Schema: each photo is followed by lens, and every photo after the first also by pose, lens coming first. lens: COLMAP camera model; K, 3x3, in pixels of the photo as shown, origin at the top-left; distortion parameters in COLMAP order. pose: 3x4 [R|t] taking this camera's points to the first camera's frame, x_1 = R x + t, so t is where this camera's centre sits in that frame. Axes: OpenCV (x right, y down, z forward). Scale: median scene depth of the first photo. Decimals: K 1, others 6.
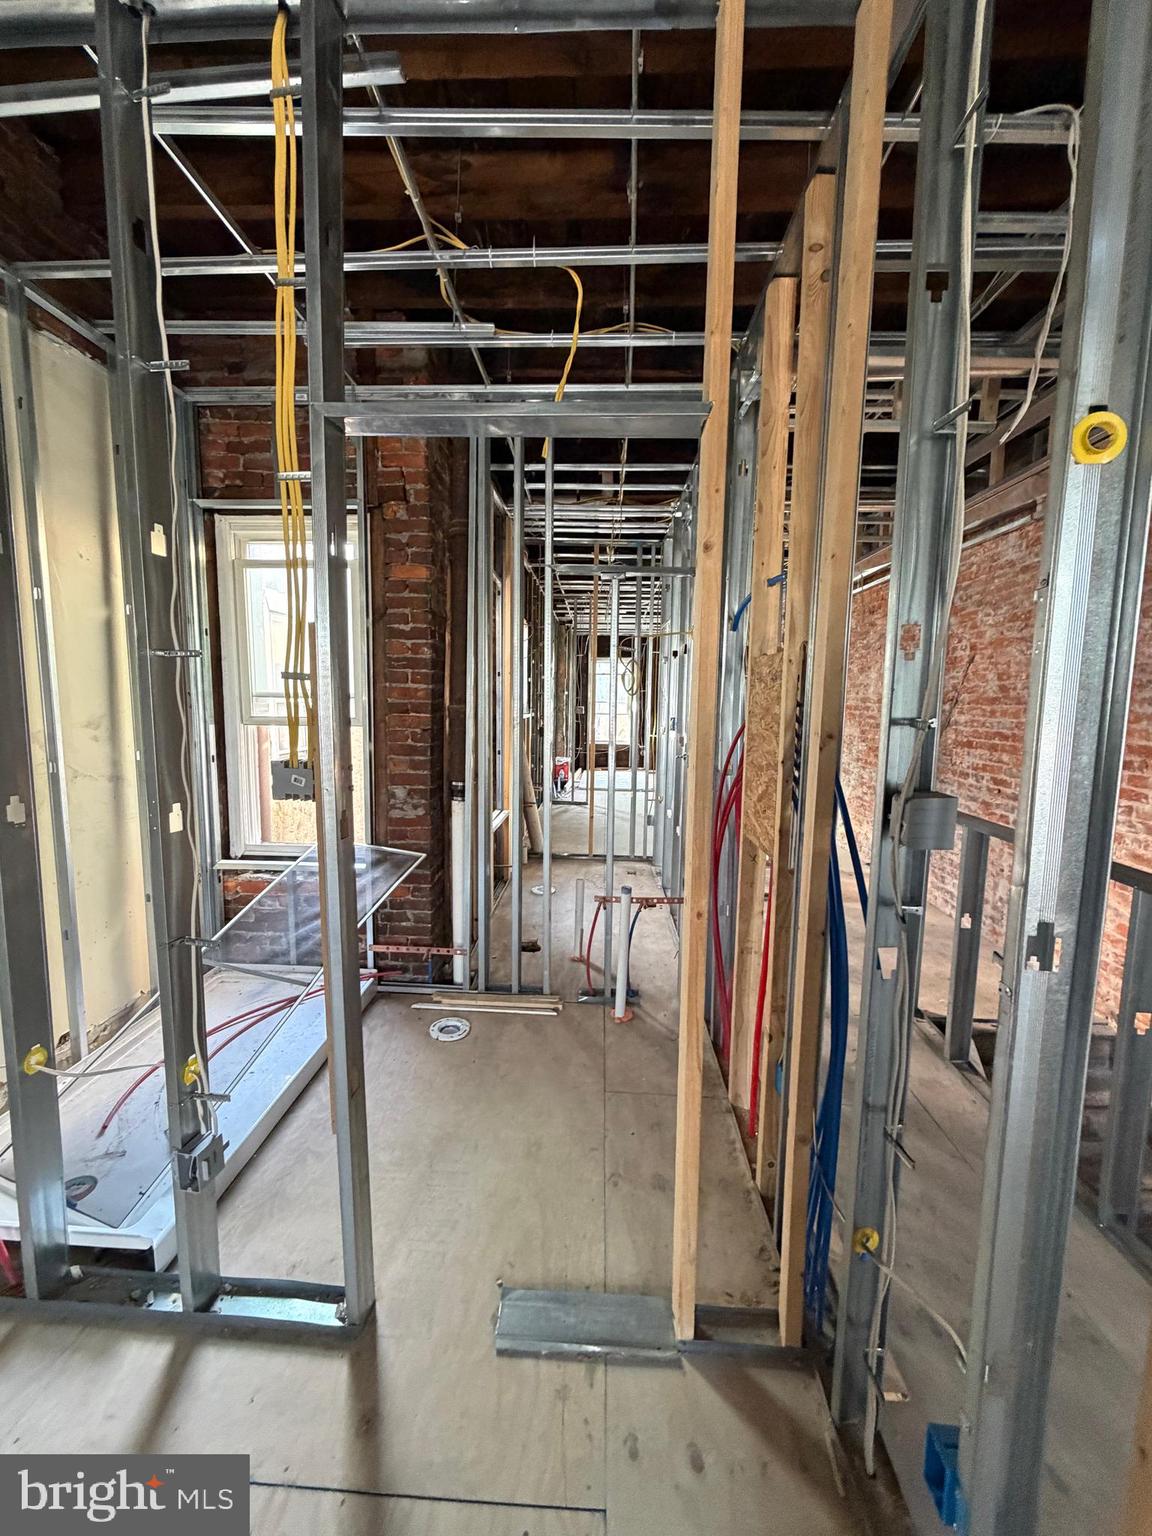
lens RADIAL K [[615.5, 0, 575.6], [0, 615.5, 764.5], [0, 0, 1]] dist [0.004203, -0.000072]
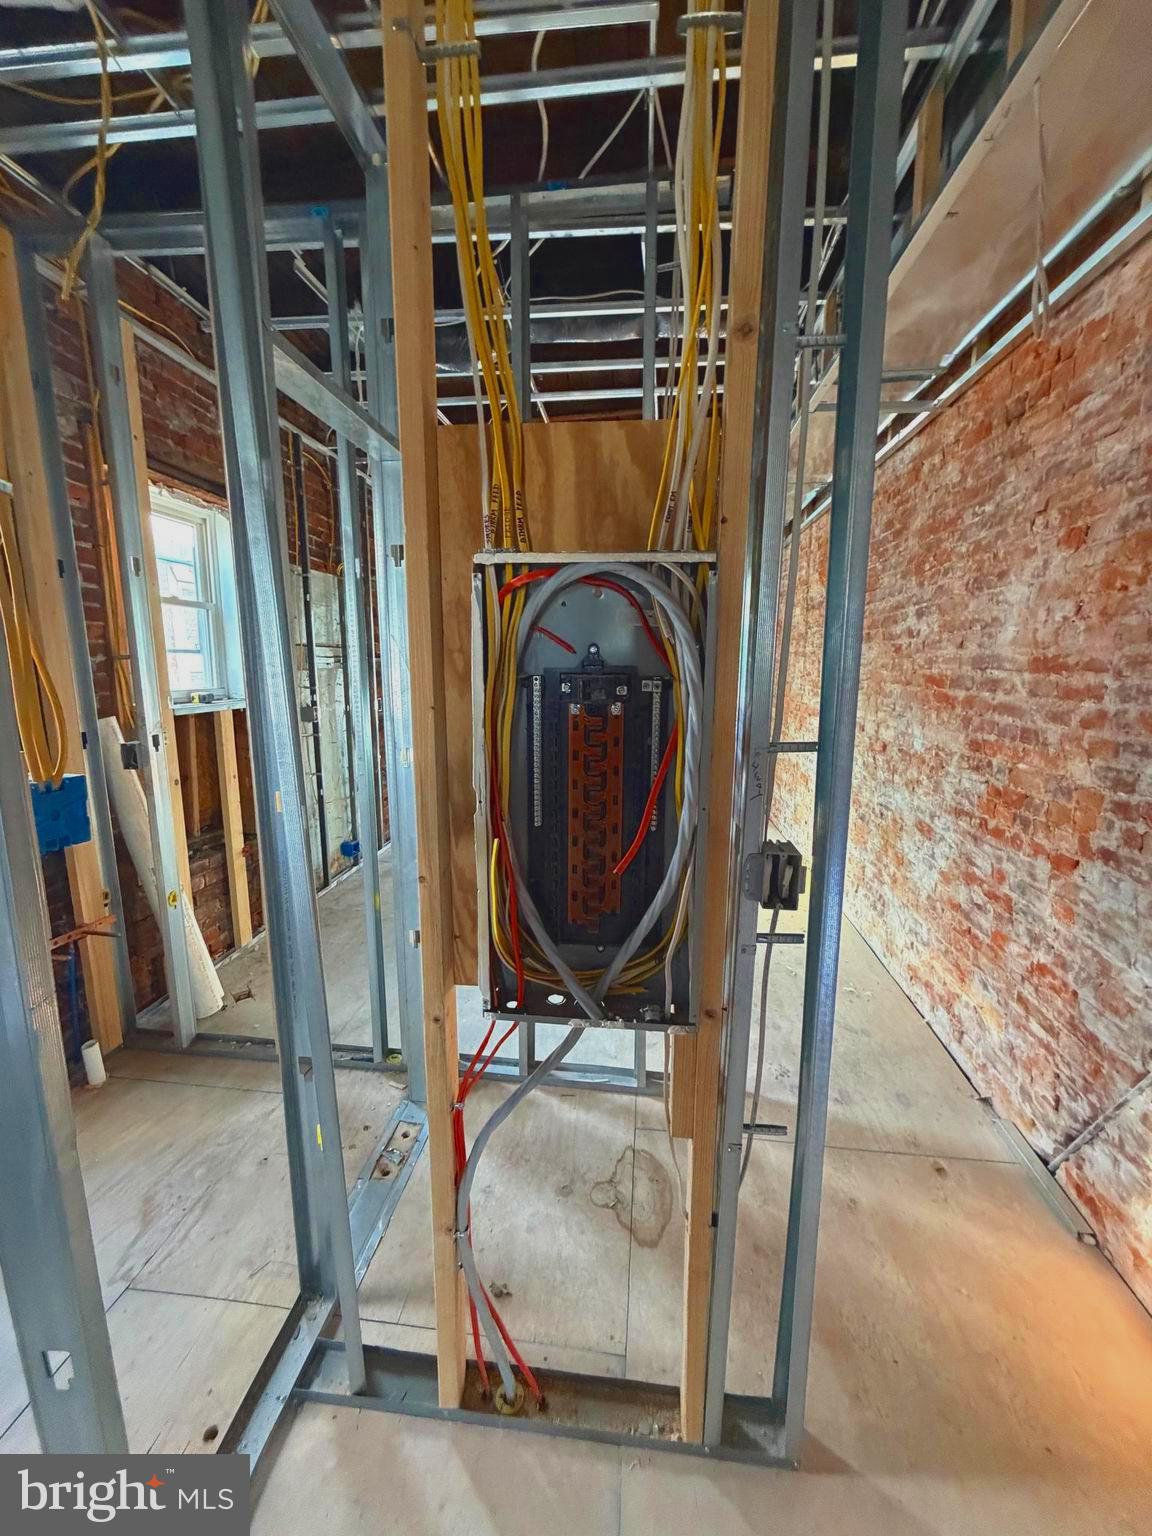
lens RADIAL K [[615.5, 0, 581.3], [0, 615.5, 766.9], [0, 0, 1]] dist [0.004203, -0.000072]
pose [[-0.061004, 0.155987, -0.985874, 0.872115], [-0.116288, 0.979876, 0.162234, -0.074053], [0.991340, 0.124542, -0.041637, 0.775818]]
